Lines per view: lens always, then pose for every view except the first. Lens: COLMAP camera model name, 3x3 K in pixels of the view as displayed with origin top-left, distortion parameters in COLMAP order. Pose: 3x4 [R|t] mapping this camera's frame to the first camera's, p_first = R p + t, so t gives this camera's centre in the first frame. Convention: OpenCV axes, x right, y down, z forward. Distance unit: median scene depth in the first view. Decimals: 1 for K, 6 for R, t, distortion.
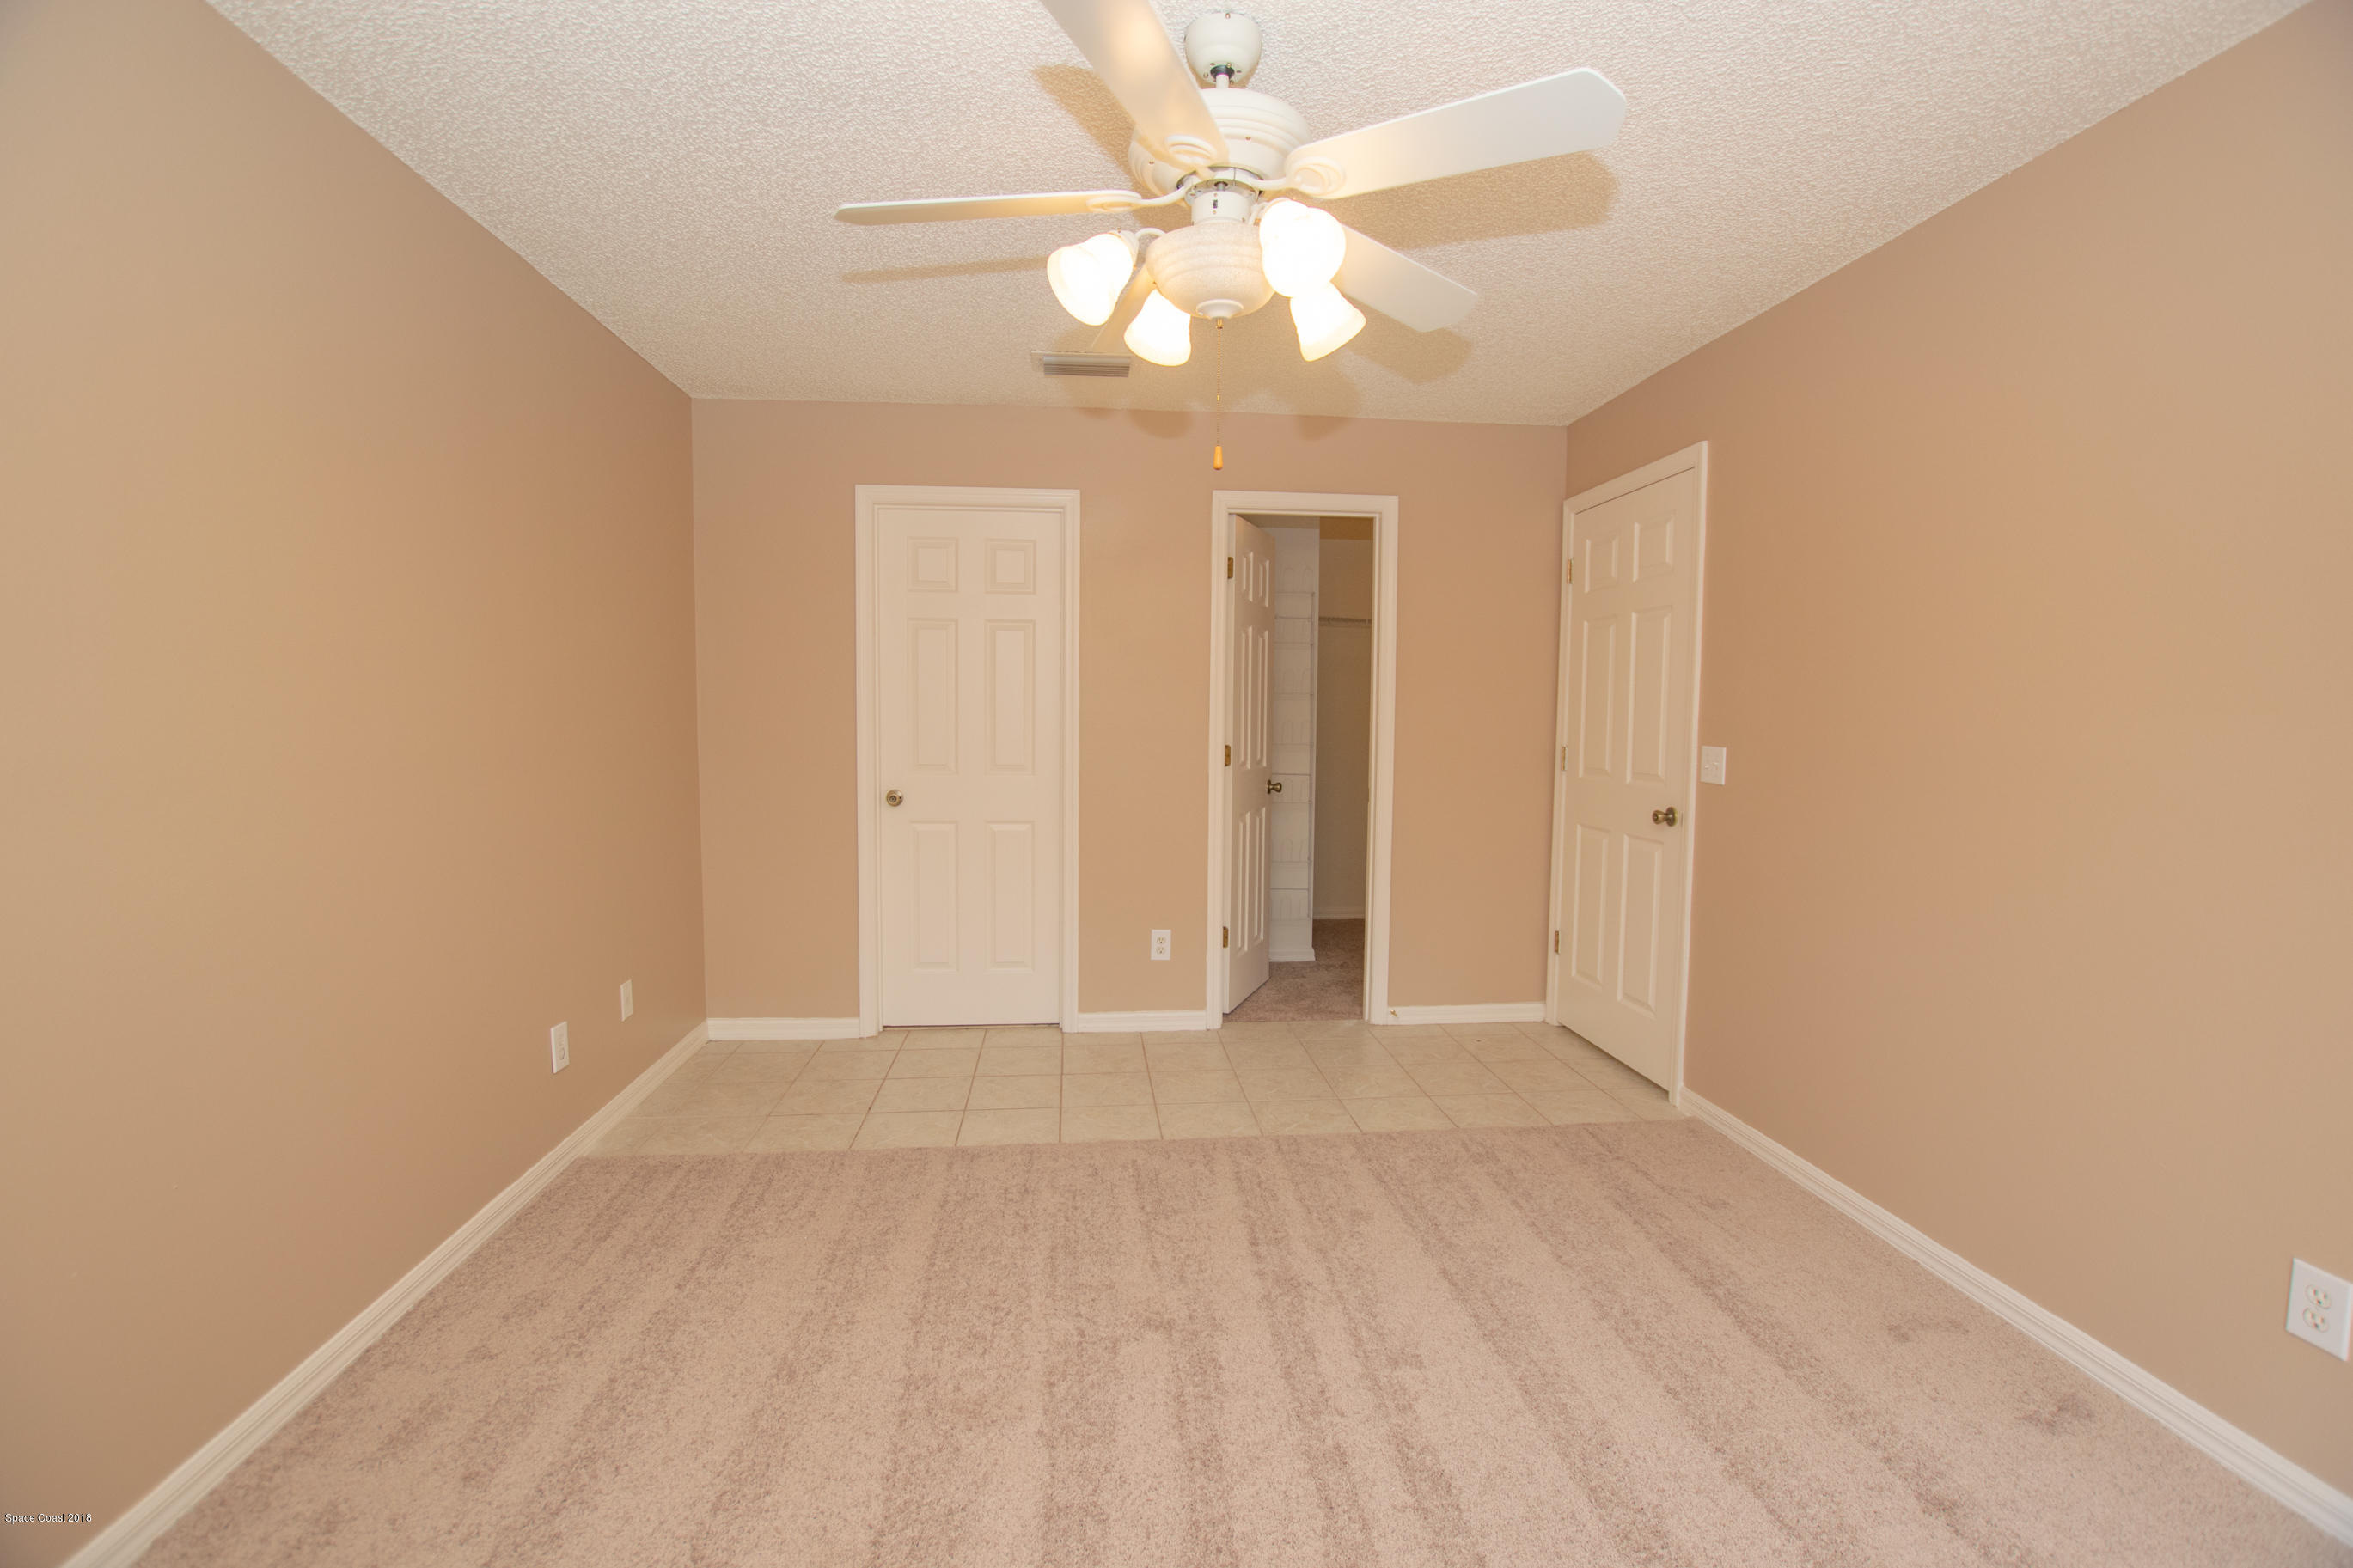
lens RADIAL K [[1054.6, 0, 1171.1], [0, 1054.6, 784.7], [0, 0, 1]] dist [-0.028696, 0.004186]
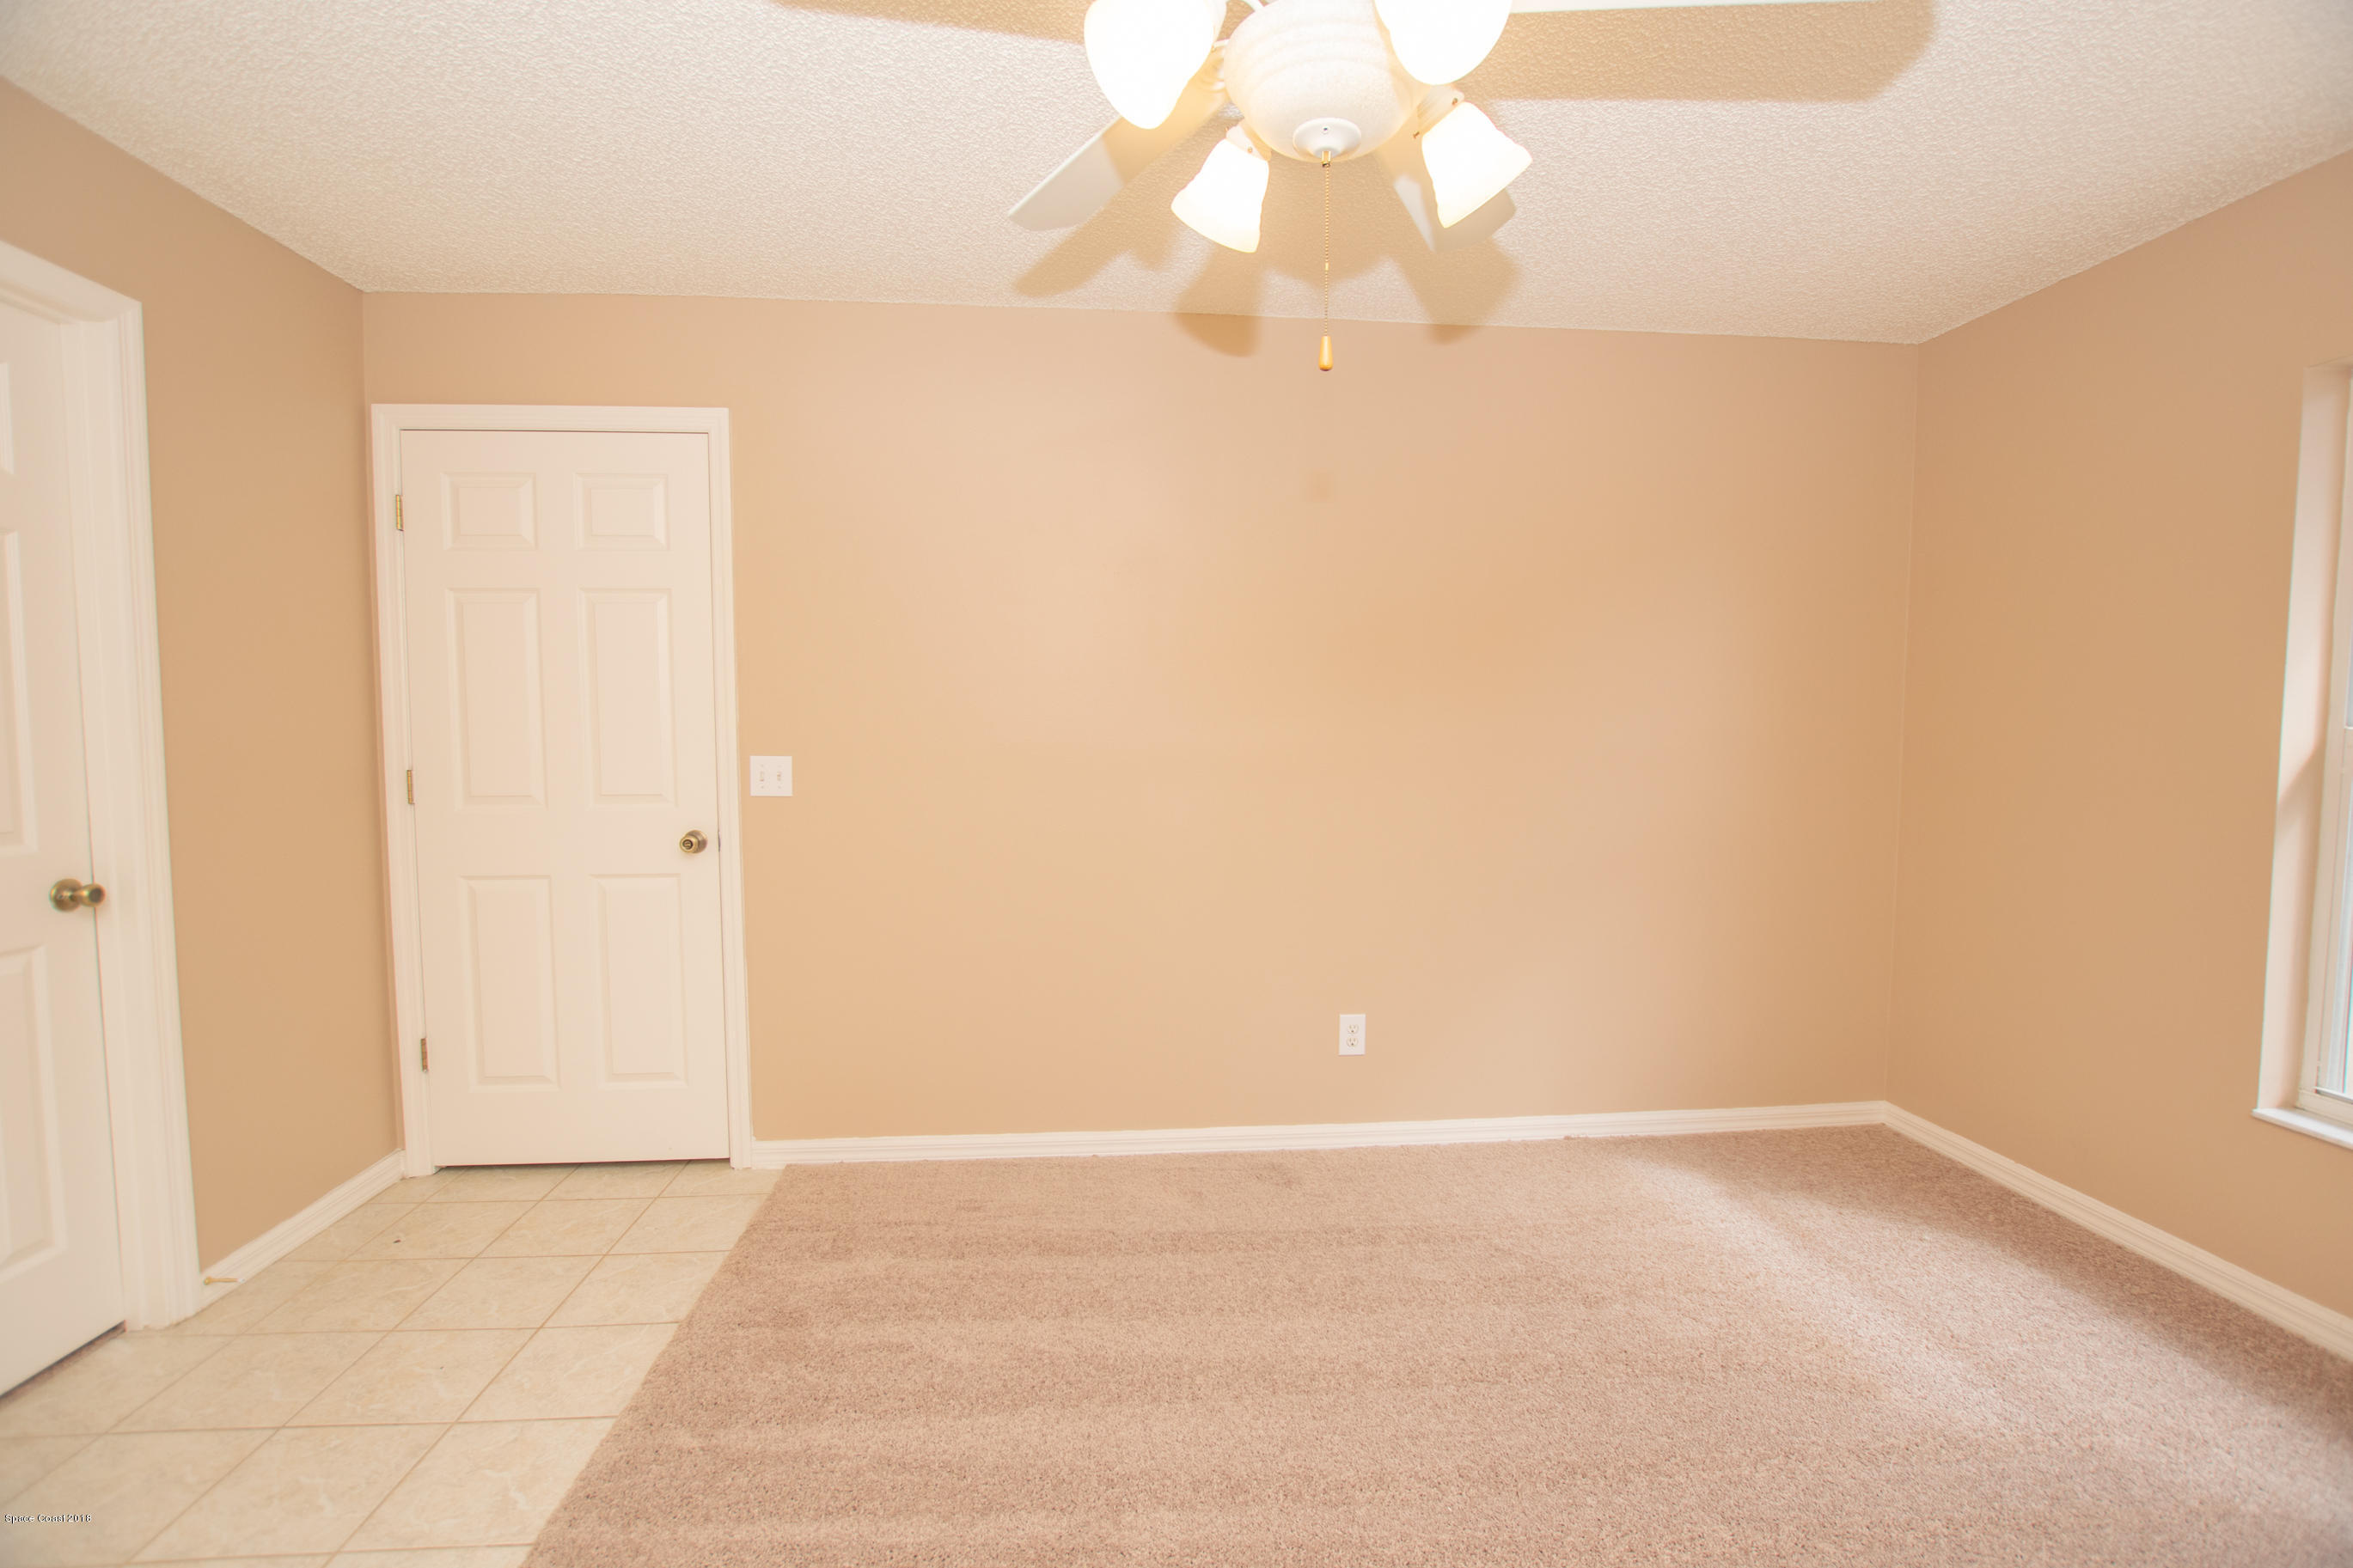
lens RADIAL K [[1054.6, 0, 1174.7], [0, 1054.6, 780.9], [0, 0, 1]] dist [-0.028696, 0.004186]
pose [[0.009362, -0.067939, 0.997646, -0.371103], [0.068834, 0.995366, 0.067138, -0.050095], [-0.997584, 0.068043, 0.013995, 0.617029]]
